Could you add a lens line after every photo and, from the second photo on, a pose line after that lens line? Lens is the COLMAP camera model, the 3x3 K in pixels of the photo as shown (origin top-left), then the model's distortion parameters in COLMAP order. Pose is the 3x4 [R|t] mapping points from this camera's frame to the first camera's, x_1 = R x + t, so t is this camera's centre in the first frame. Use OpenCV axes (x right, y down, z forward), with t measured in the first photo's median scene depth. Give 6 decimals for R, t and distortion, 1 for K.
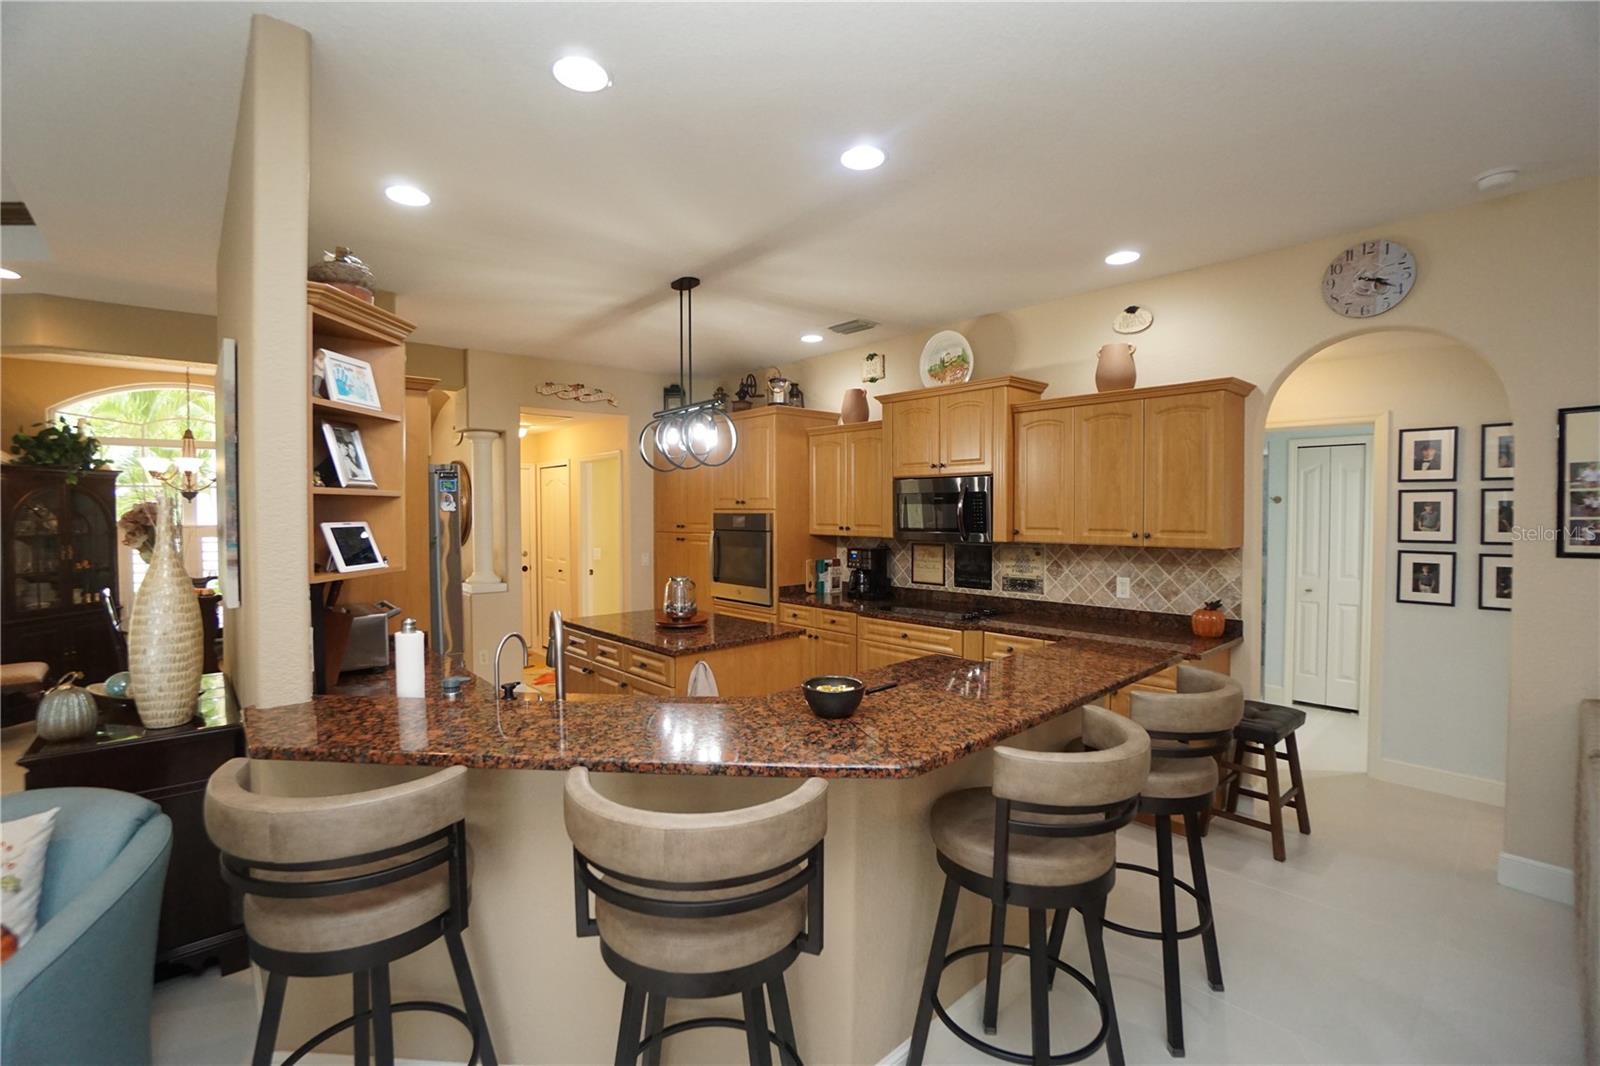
lens RADIAL K [[705.3, 0, 777.0], [0, 705.3, 527.4], [0, 0, 1]] dist [-0.060993, 0.020623]
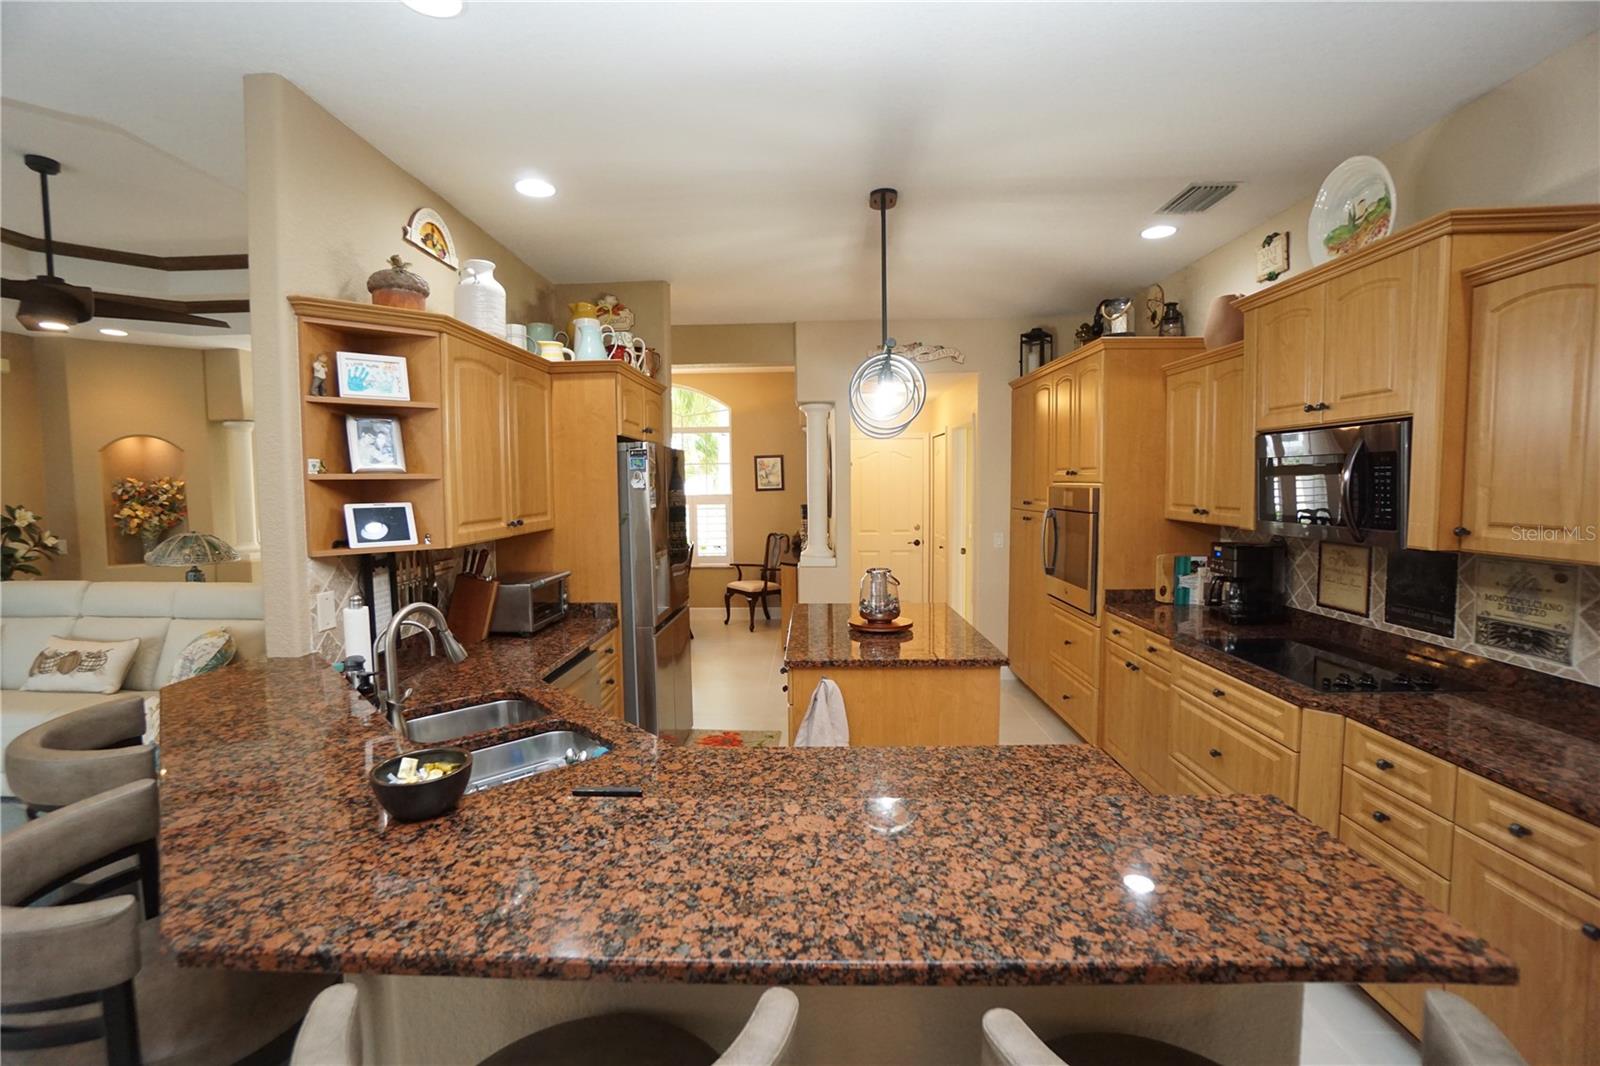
lens RADIAL K [[705.3, 0, 777.0], [0, 705.3, 527.4], [0, 0, 1]] dist [-0.060993, 0.020623]
pose [[0.723729, 0.040419, -0.688900, 0.286113], [-0.009179, 0.998759, 0.048955, -0.013528], [0.690023, -0.029107, 0.723202, 0.288554]]
